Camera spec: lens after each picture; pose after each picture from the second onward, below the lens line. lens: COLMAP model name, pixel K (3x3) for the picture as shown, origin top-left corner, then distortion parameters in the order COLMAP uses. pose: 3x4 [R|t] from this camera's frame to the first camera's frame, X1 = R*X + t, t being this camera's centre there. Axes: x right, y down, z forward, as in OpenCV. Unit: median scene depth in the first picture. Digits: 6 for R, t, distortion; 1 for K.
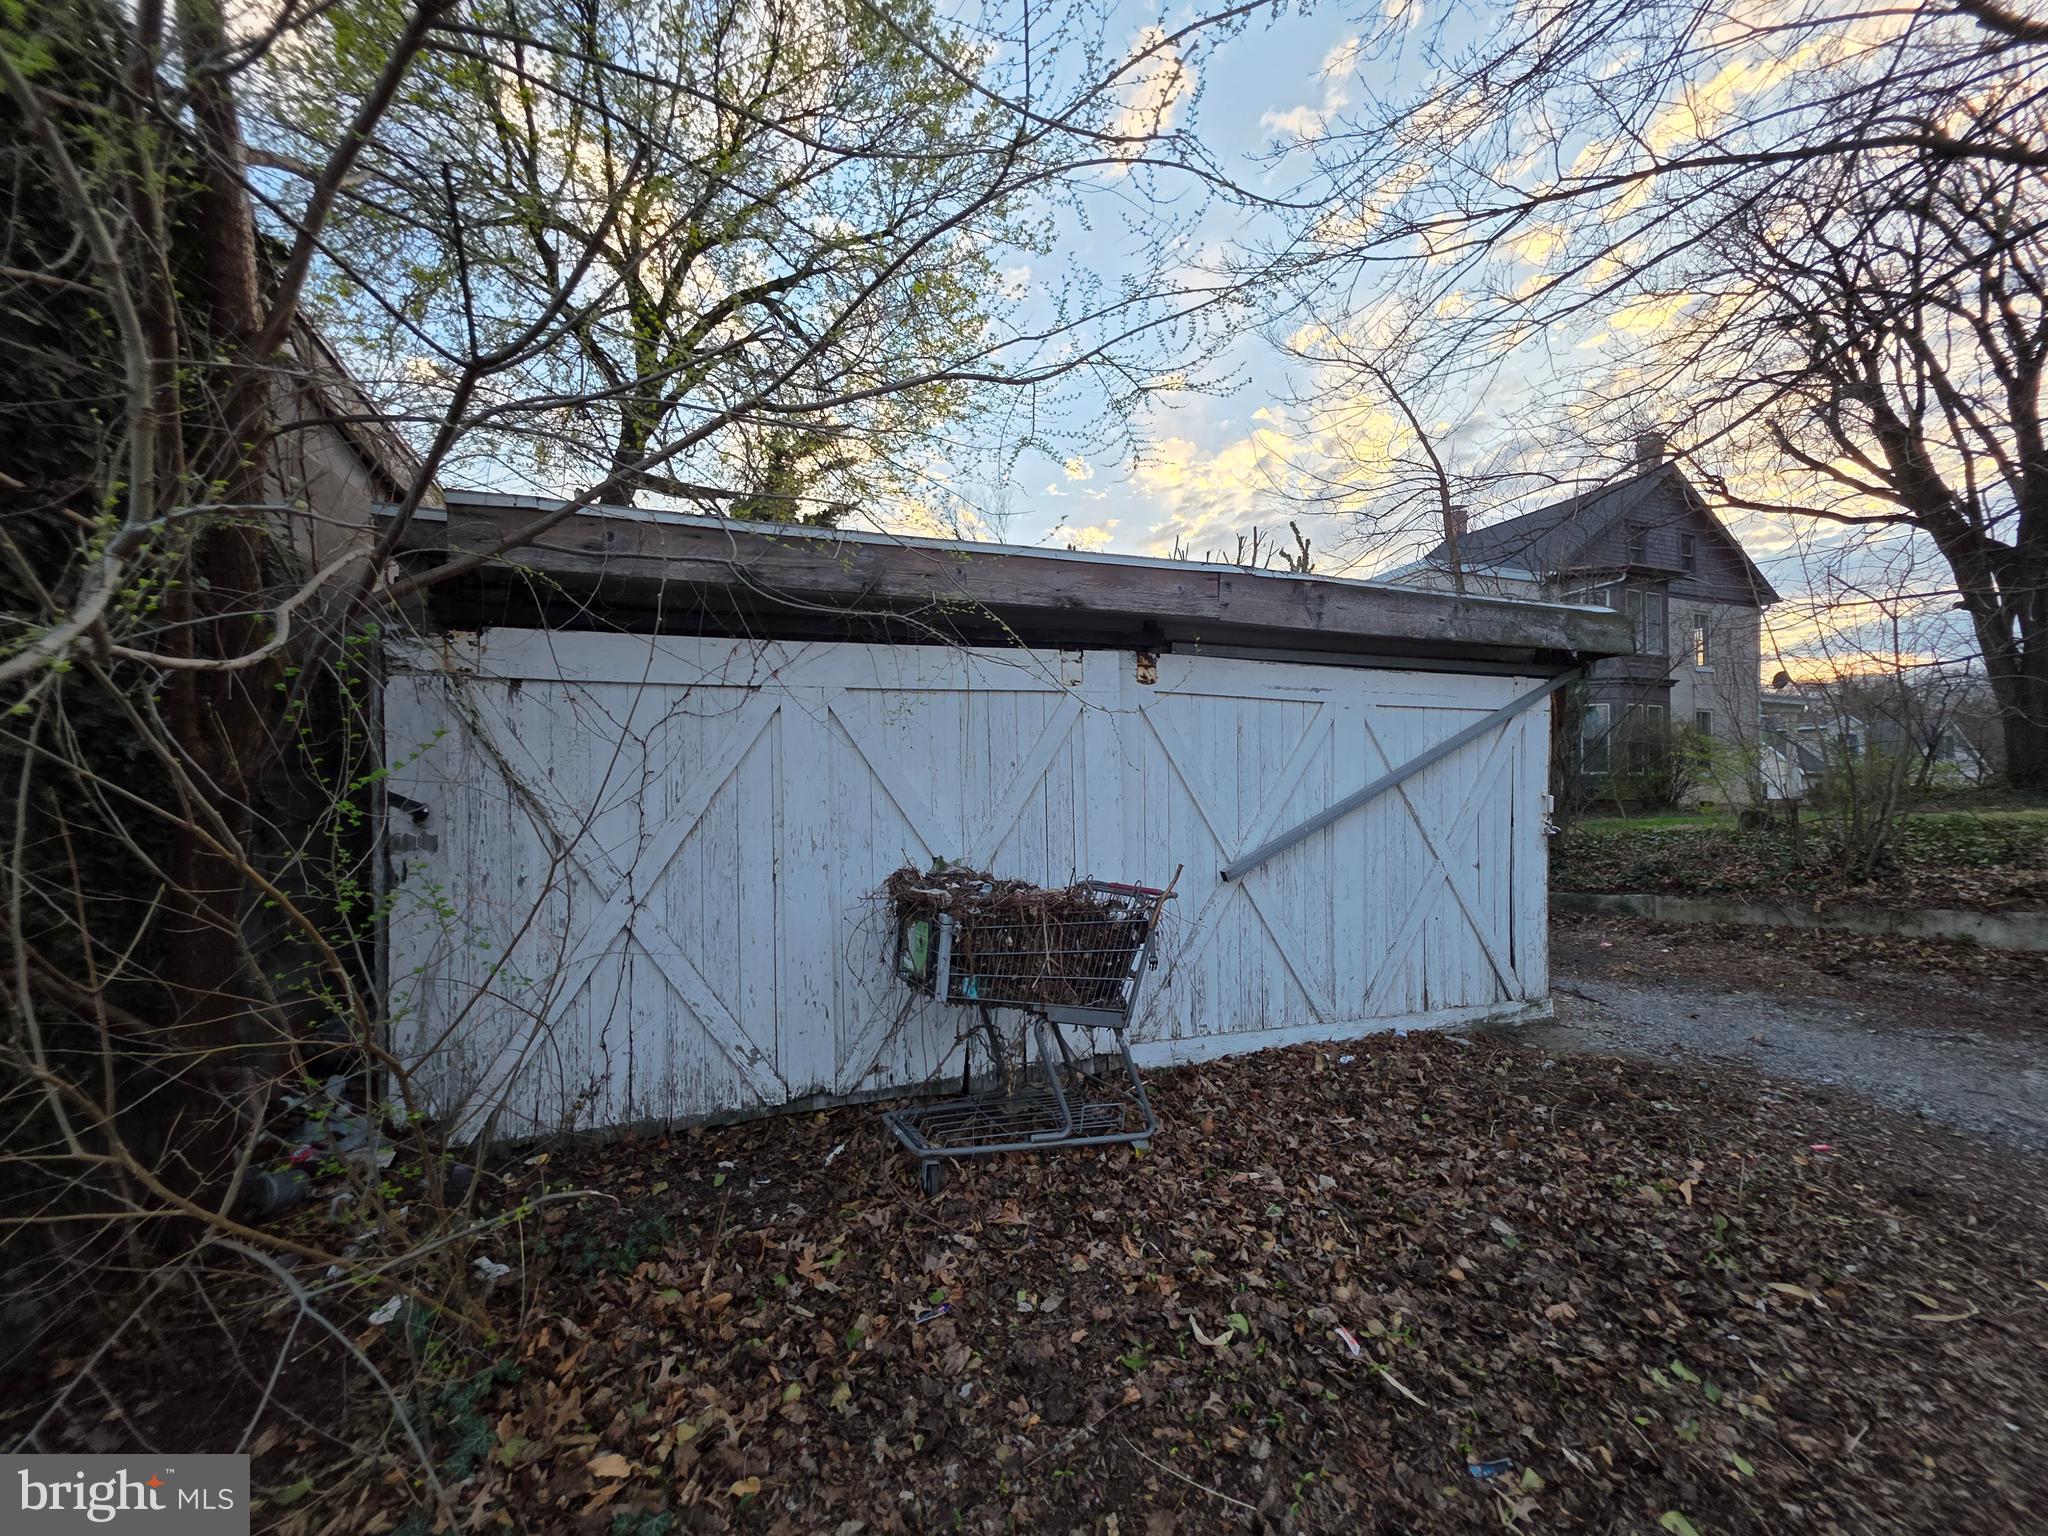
lens RADIAL K [[819.1, 0, 1025.4], [0, 819.1, 769.0], [0, 0, 1]] dist [-0.000451, 0.000843]
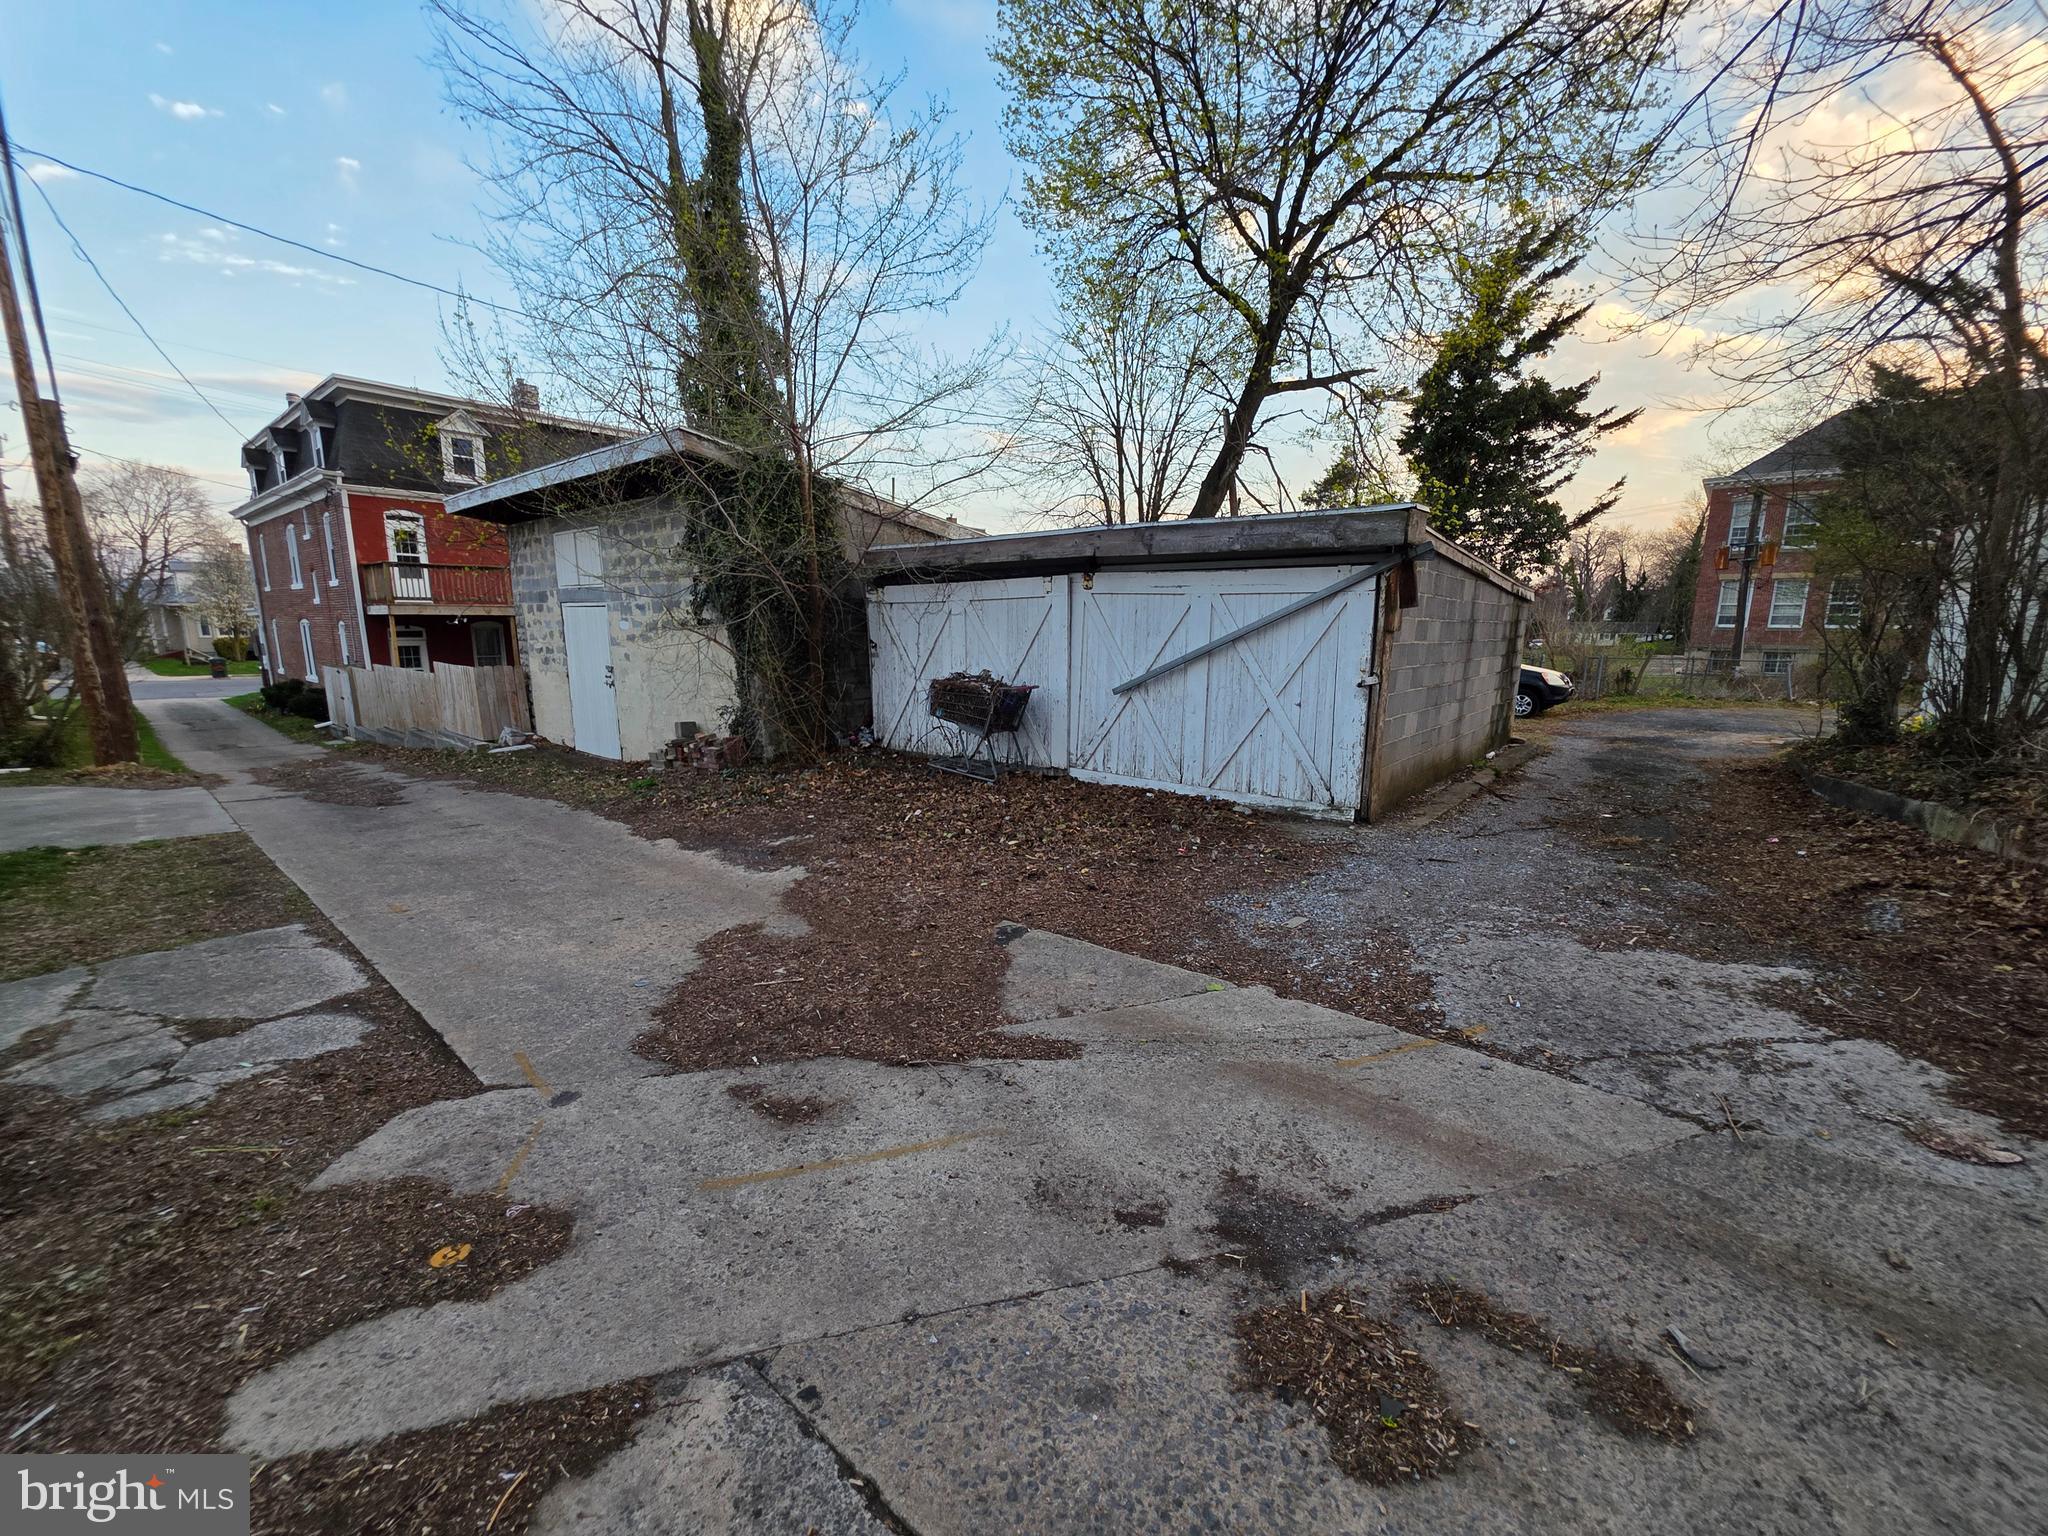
lens RADIAL K [[819.1, 0, 1035.4], [0, 819.1, 760.1], [0, 0, 1]] dist [-0.000451, 0.000843]
pose [[0.537040, 0.145890, -0.830845, 1.743223], [0.012823, 0.983406, 0.180967, -0.059387], [0.843459, -0.107840, 0.526257, -0.170255]]
